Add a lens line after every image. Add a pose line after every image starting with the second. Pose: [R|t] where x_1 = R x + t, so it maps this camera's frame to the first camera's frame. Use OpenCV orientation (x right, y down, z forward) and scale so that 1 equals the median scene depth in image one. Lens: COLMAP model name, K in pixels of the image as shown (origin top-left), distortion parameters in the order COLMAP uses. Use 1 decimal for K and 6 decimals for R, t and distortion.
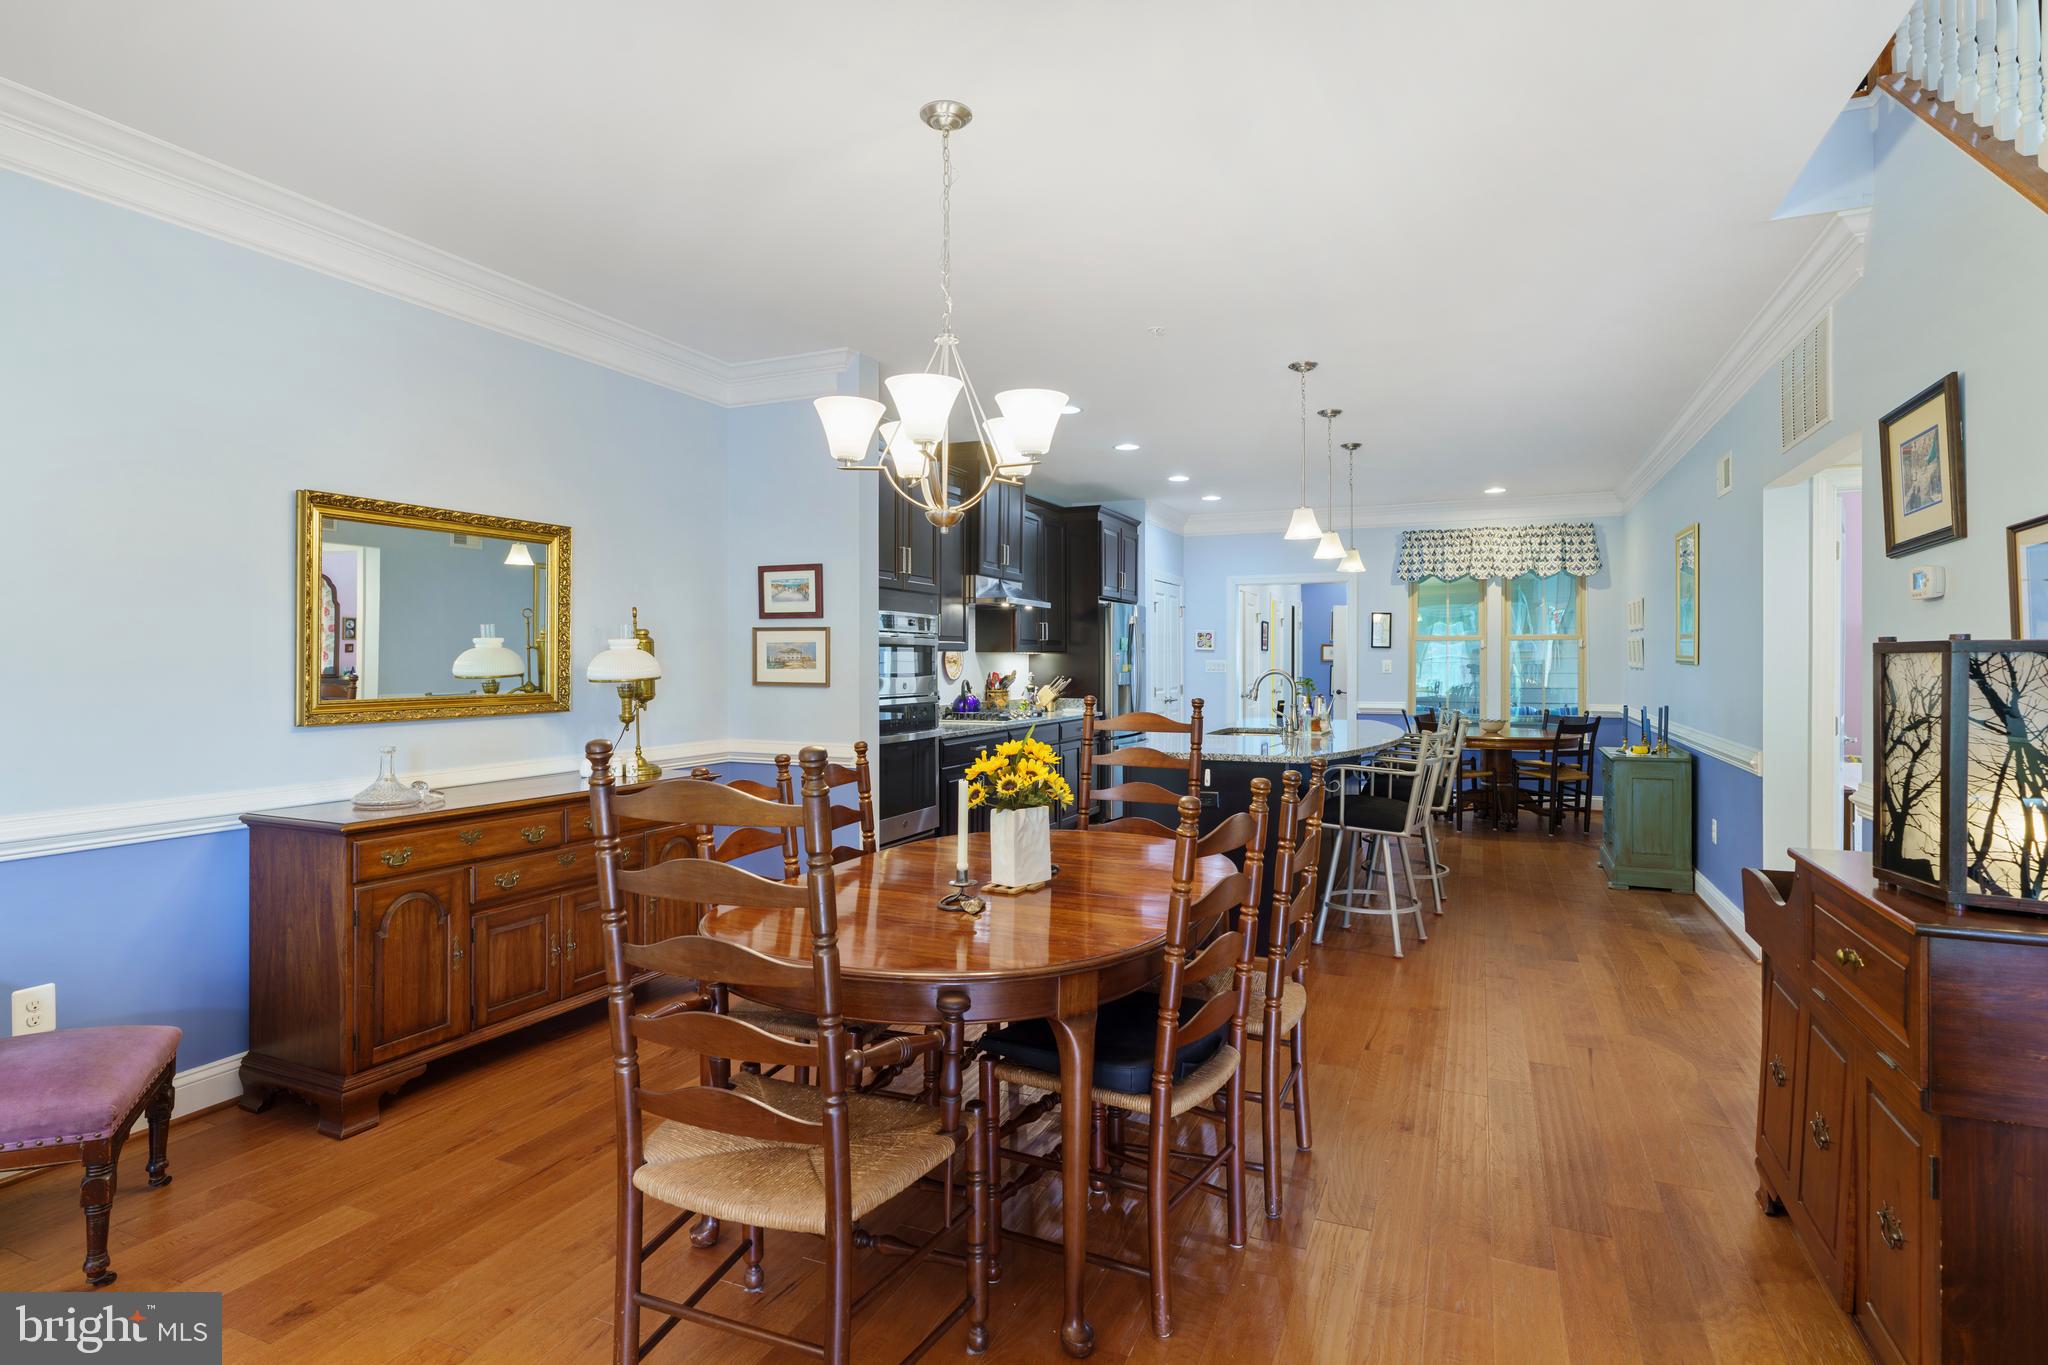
lens RADIAL K [[1054.8, 0, 1024.3], [0, 1054.8, 654.8], [0, 0, 1]] dist [0.000520, -0.000457]
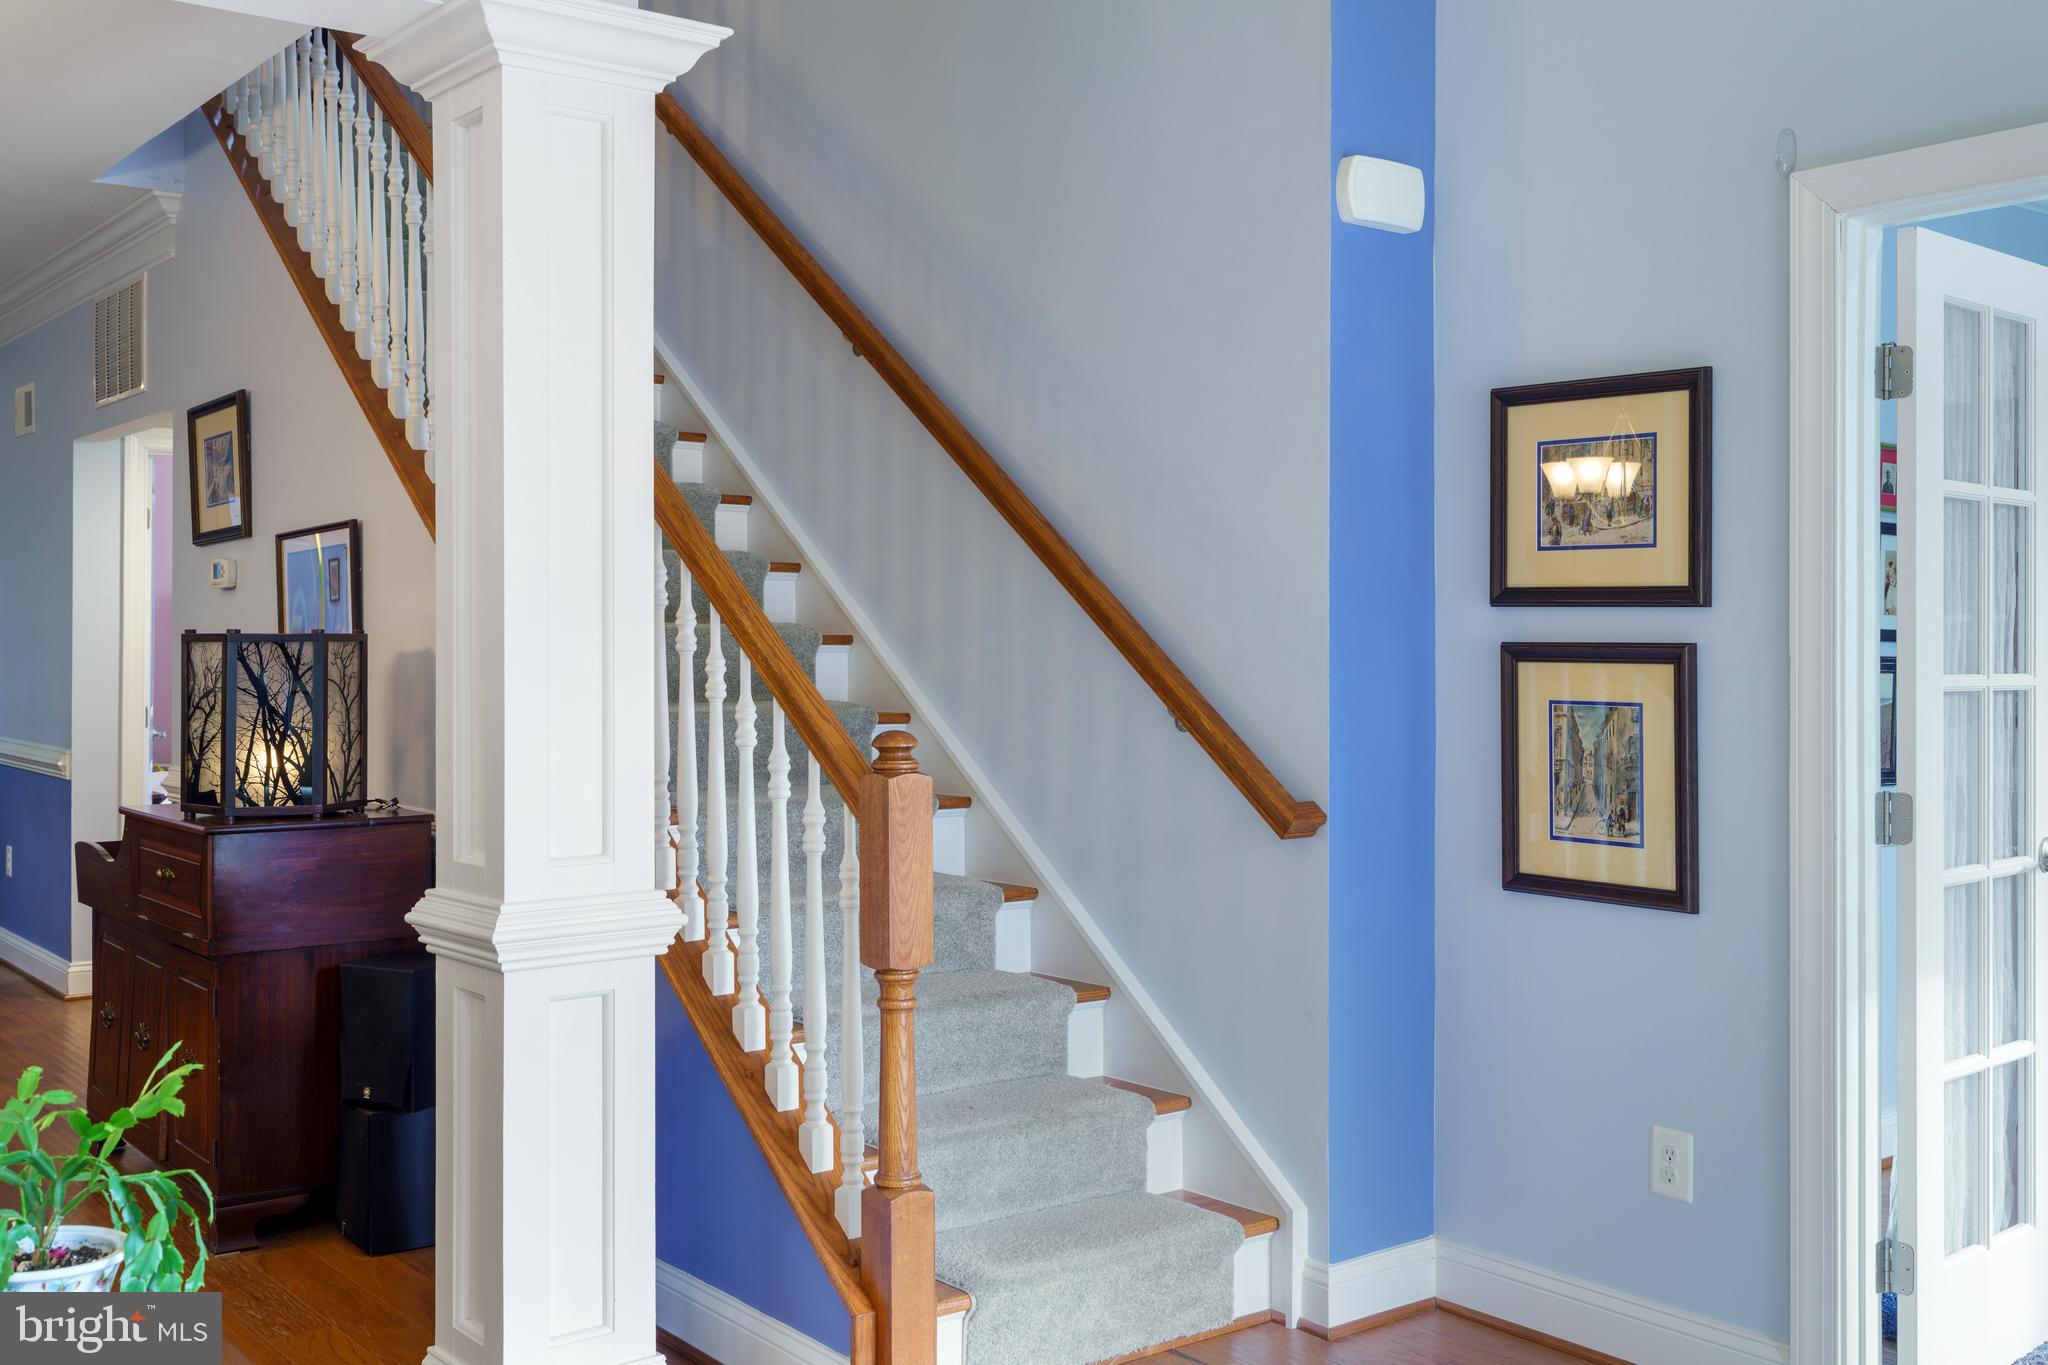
lens RADIAL K [[2023.9, 0, 1023.9], [0, 2023.9, 630.5], [0, 0, 1]] dist [0.002146, 0.013111]
pose [[0.479221, 0.001387, 0.877693, -0.970986], [-0.004116, 0.999991, 0.000667, -0.023156], [-0.877685, -0.003932, 0.479223, -1.209915]]
